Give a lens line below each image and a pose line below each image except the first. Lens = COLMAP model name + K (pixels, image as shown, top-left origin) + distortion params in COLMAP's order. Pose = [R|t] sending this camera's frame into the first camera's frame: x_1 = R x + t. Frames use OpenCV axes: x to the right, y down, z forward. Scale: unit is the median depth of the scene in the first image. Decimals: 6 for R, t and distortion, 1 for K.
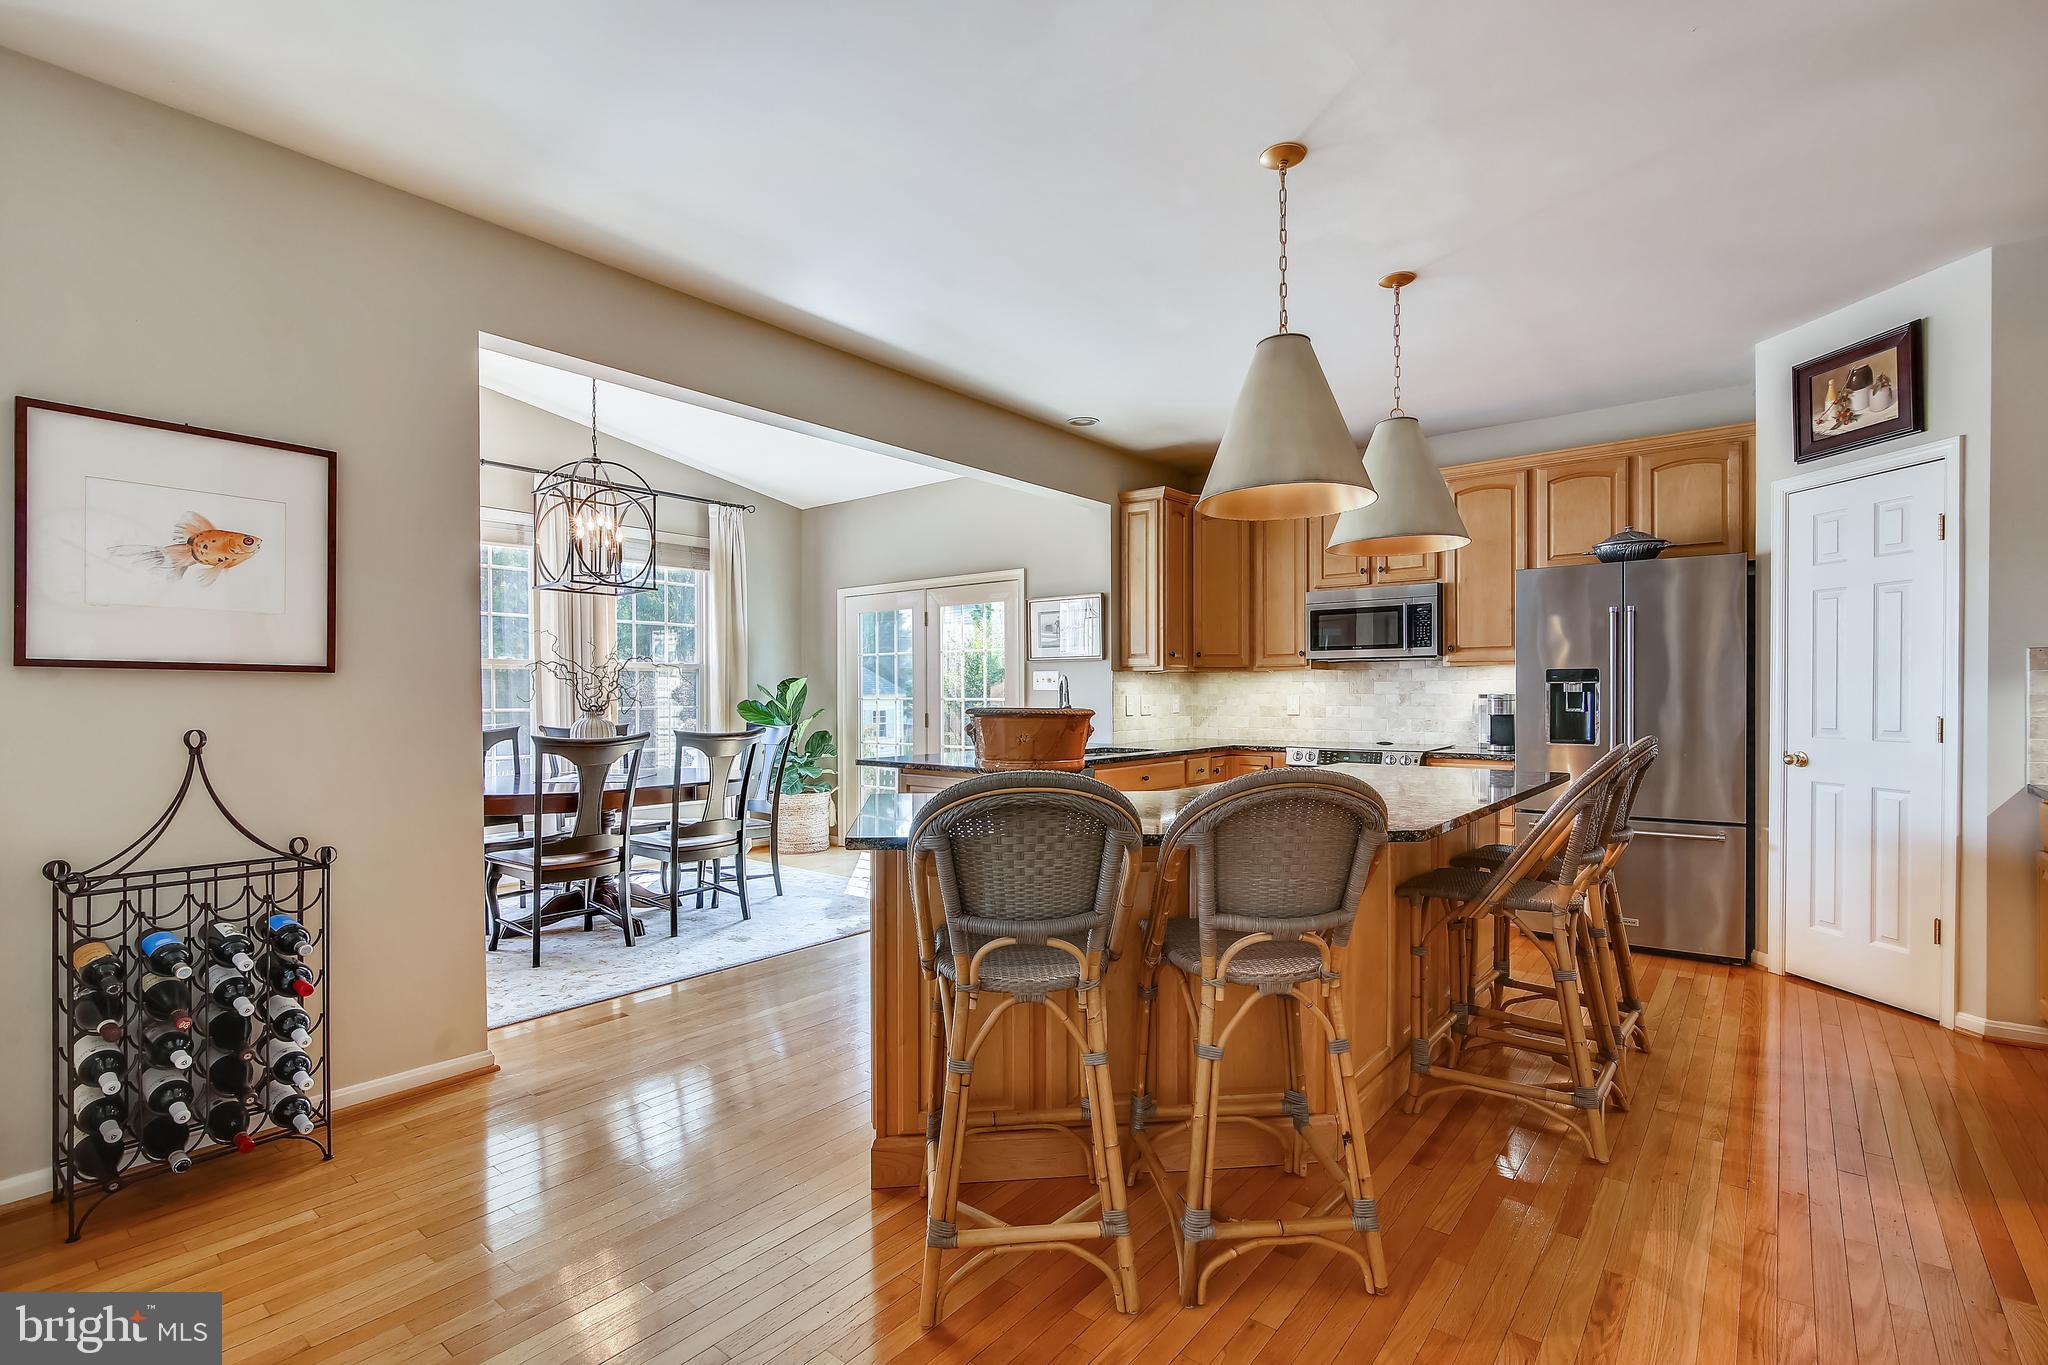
lens RADIAL K [[936.4, 0, 1032.1], [0, 936.4, 694.1], [0, 0, 1]] dist [-0.003222, 0.000010]
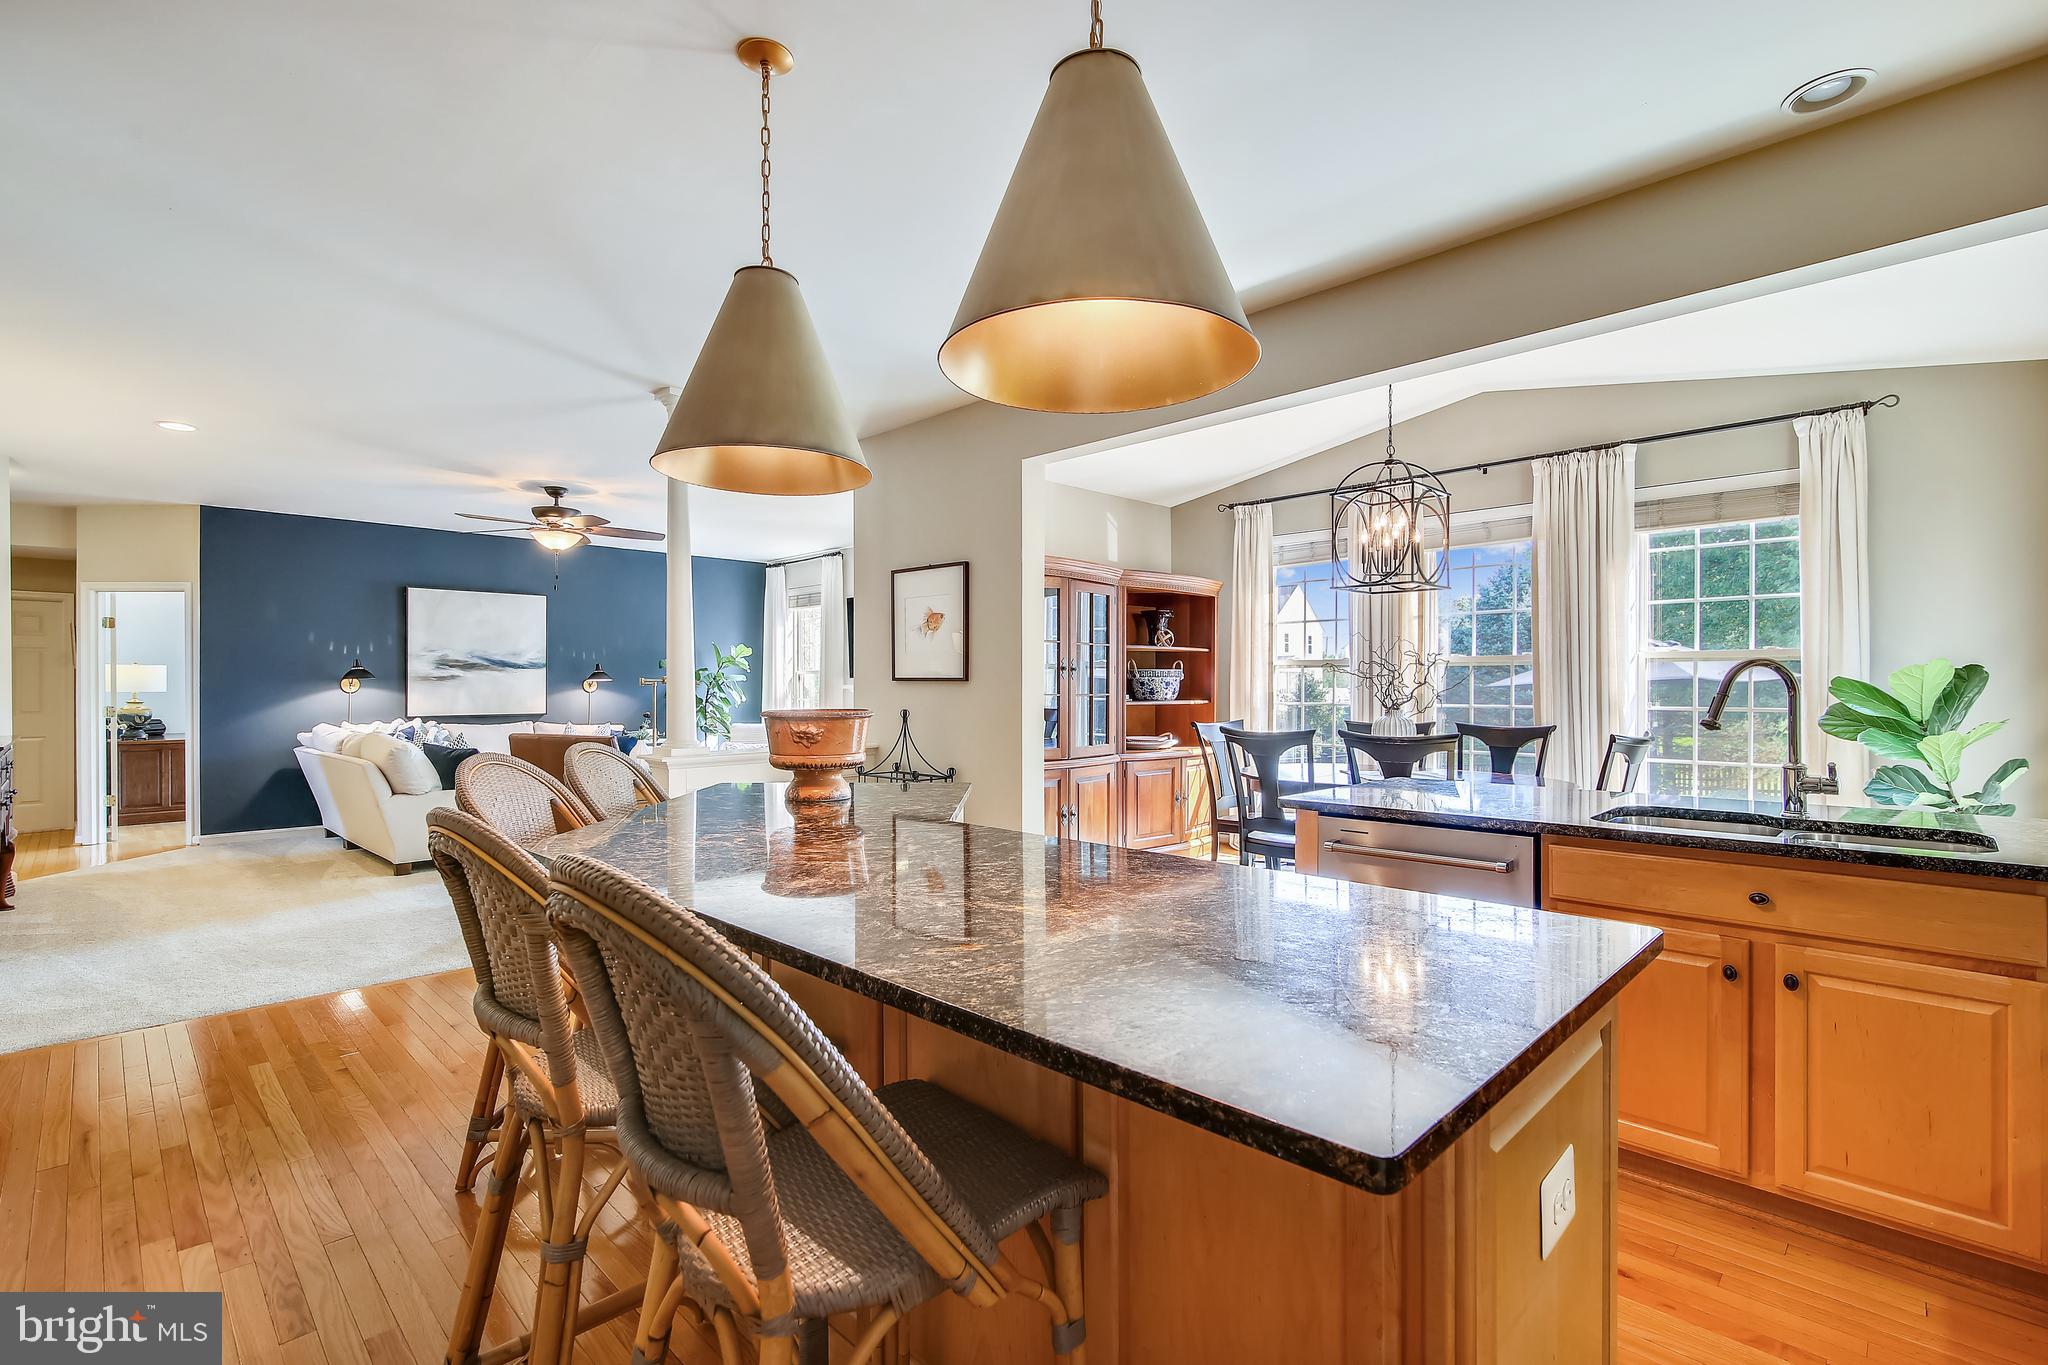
lens RADIAL K [[936.4, 0, 1017.7], [0, 936.4, 688.7], [0, 0, 1]] dist [-0.003222, 0.000010]
pose [[-0.107259, 0.005871, -0.994214, 0.913177], [0.001770, 0.999982, 0.005715, -0.015485], [0.994229, -0.001147, -0.107268, 1.100082]]
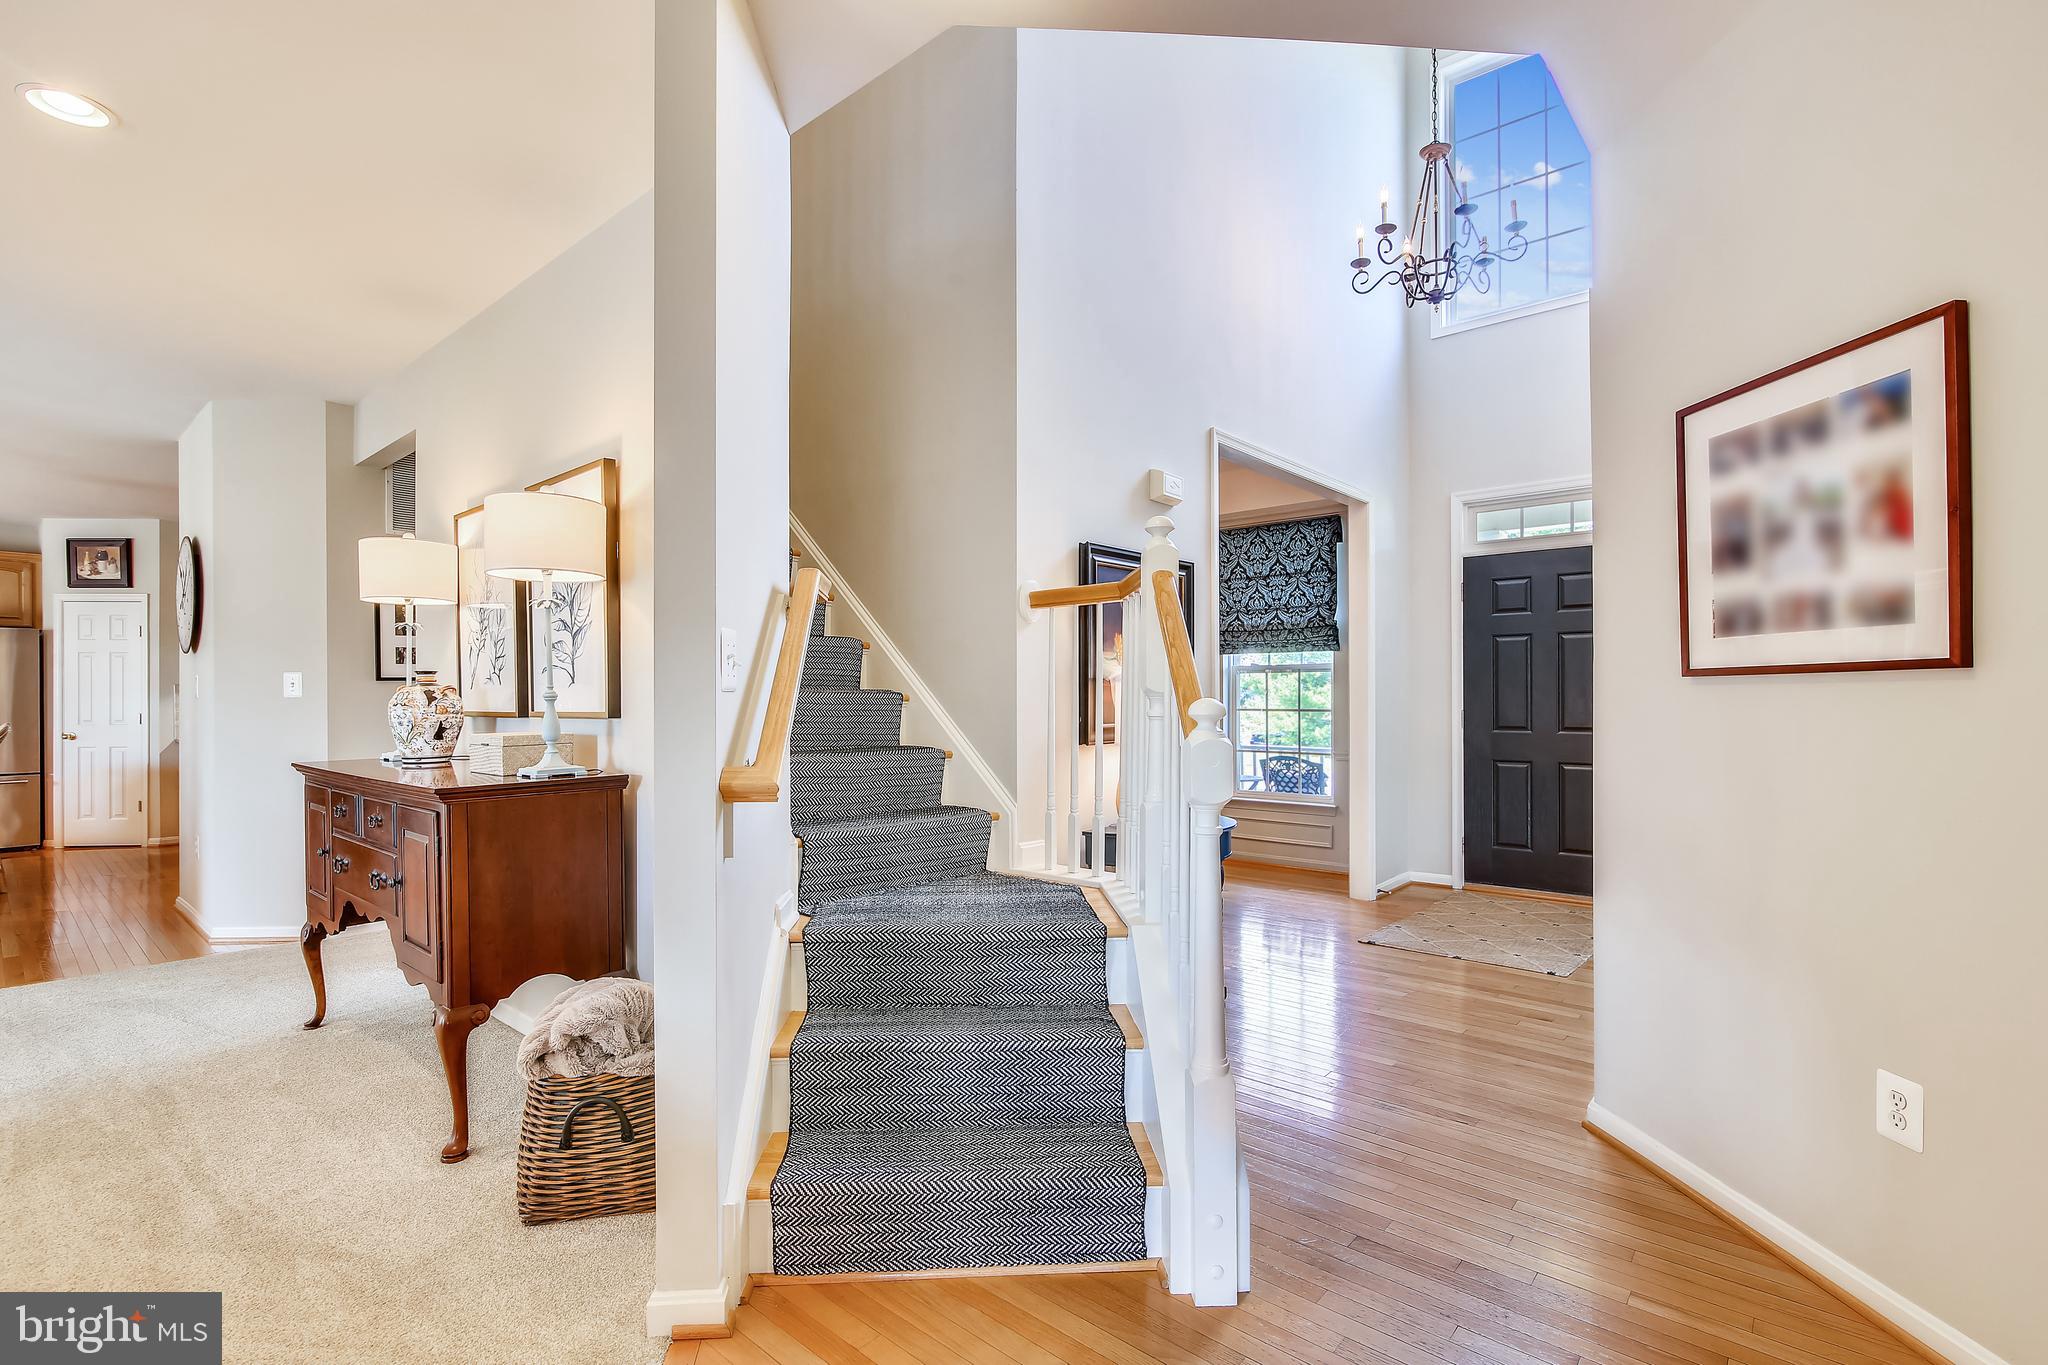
lens RADIAL K [[936.4, 0, 1031.0], [0, 936.4, 691.3], [0, 0, 1]] dist [-0.003222, 0.000010]
pose [[0.051870, 0.000378, 0.998654, -1.094049], [0.010081, 0.999949, -0.000903, -0.004119], [-0.998603, 0.010114, 0.051863, -1.185084]]
